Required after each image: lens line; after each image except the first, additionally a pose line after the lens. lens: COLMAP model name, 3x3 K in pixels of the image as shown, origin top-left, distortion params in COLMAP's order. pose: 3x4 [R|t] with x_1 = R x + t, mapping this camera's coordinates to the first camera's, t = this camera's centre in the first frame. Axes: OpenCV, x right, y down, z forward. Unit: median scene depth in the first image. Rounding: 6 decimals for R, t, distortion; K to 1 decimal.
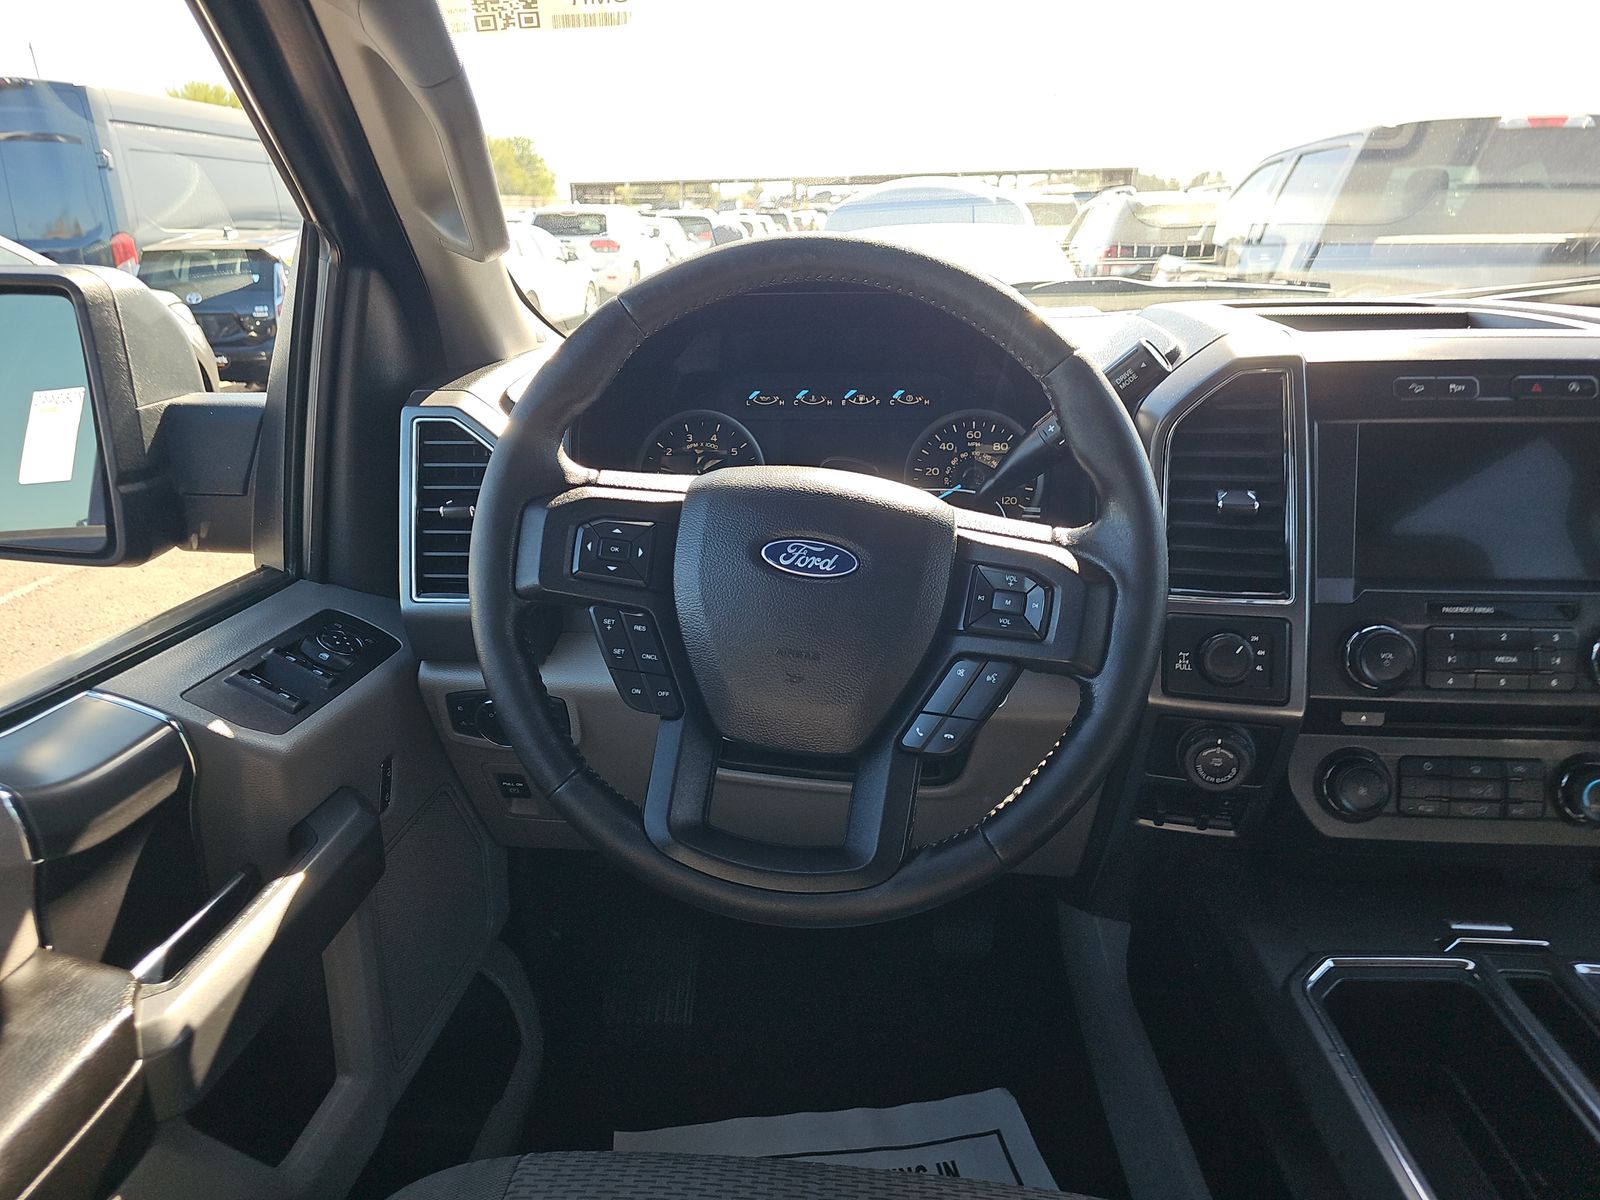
lens RADIAL K [[1053.2, 0, 801.1], [0, 1053.2, 602.7], [0, 0, 1]] dist [0.040300, -0.034109]
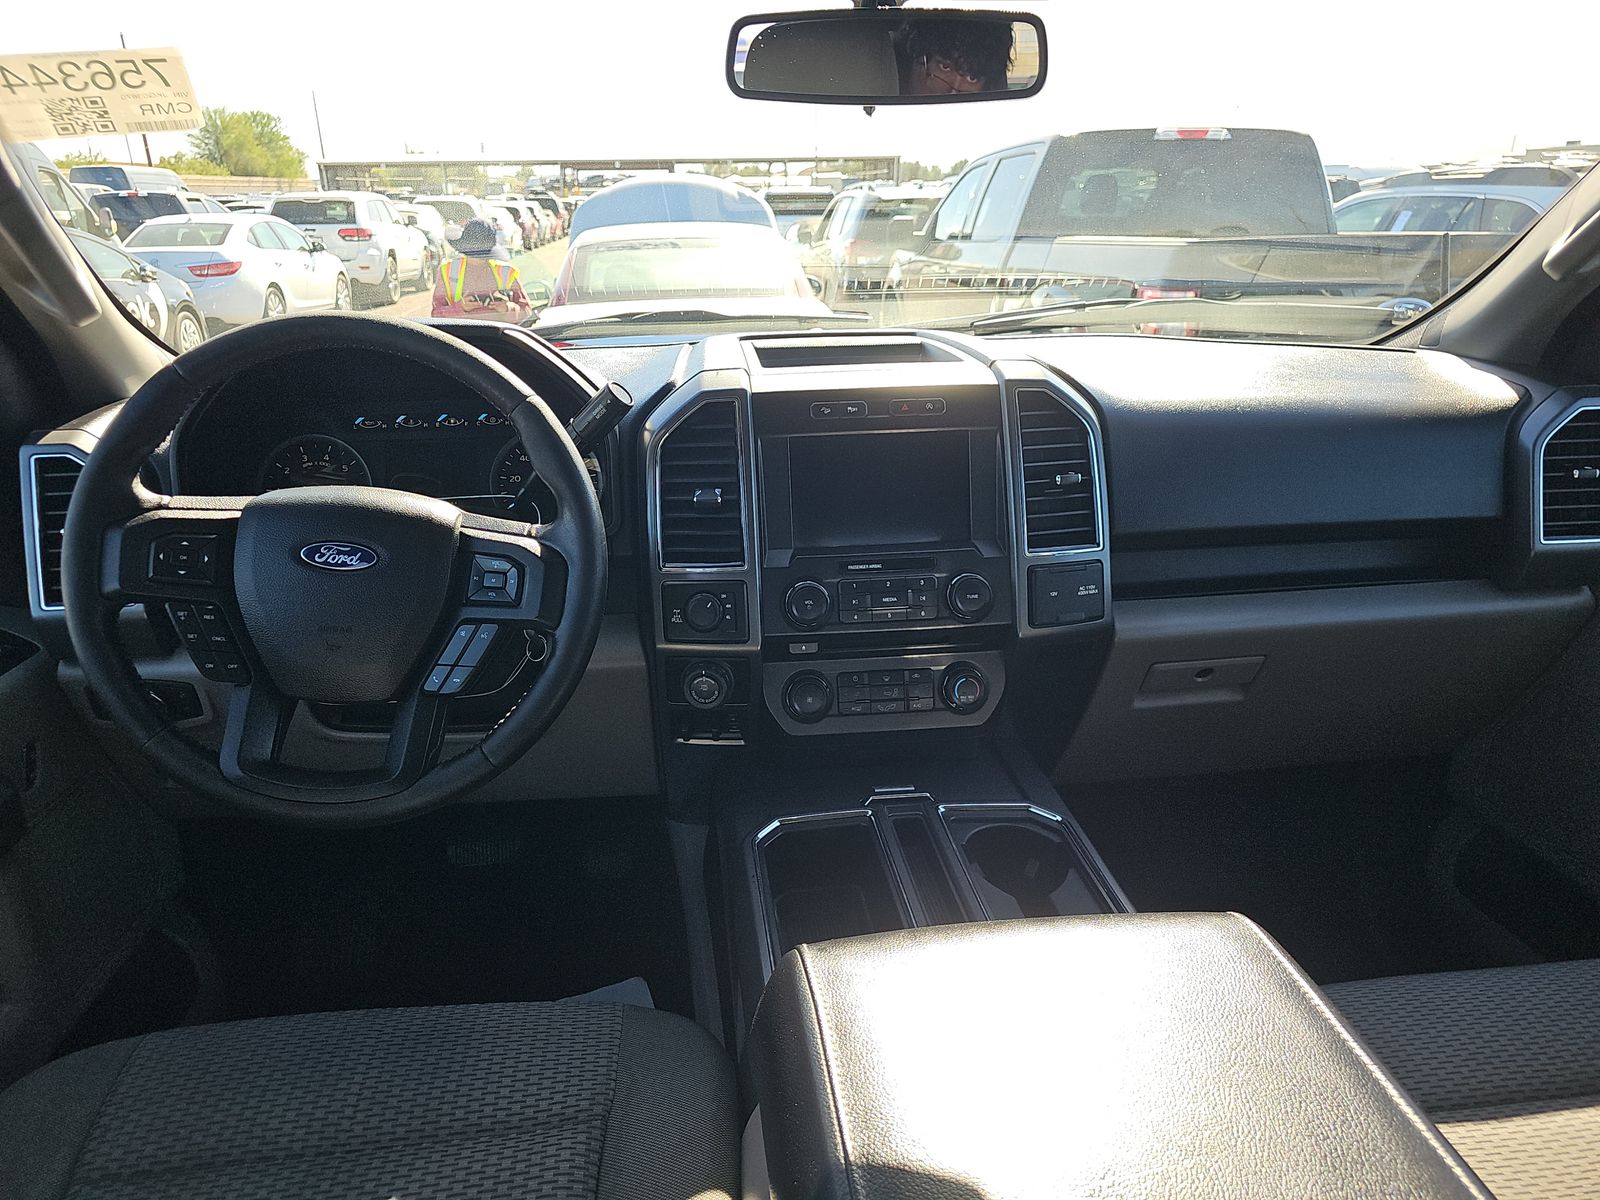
lens RADIAL K [[1053.2, 0, 795.5], [0, 1053.2, 608.1], [0, 0, 1]] dist [0.040300, -0.034109]
pose [[0.982248, -0.065315, 0.175848, 0.273991], [0.062096, 0.997788, 0.023751, 0.022579], [-0.177011, -0.012410, 0.984131, -0.351159]]
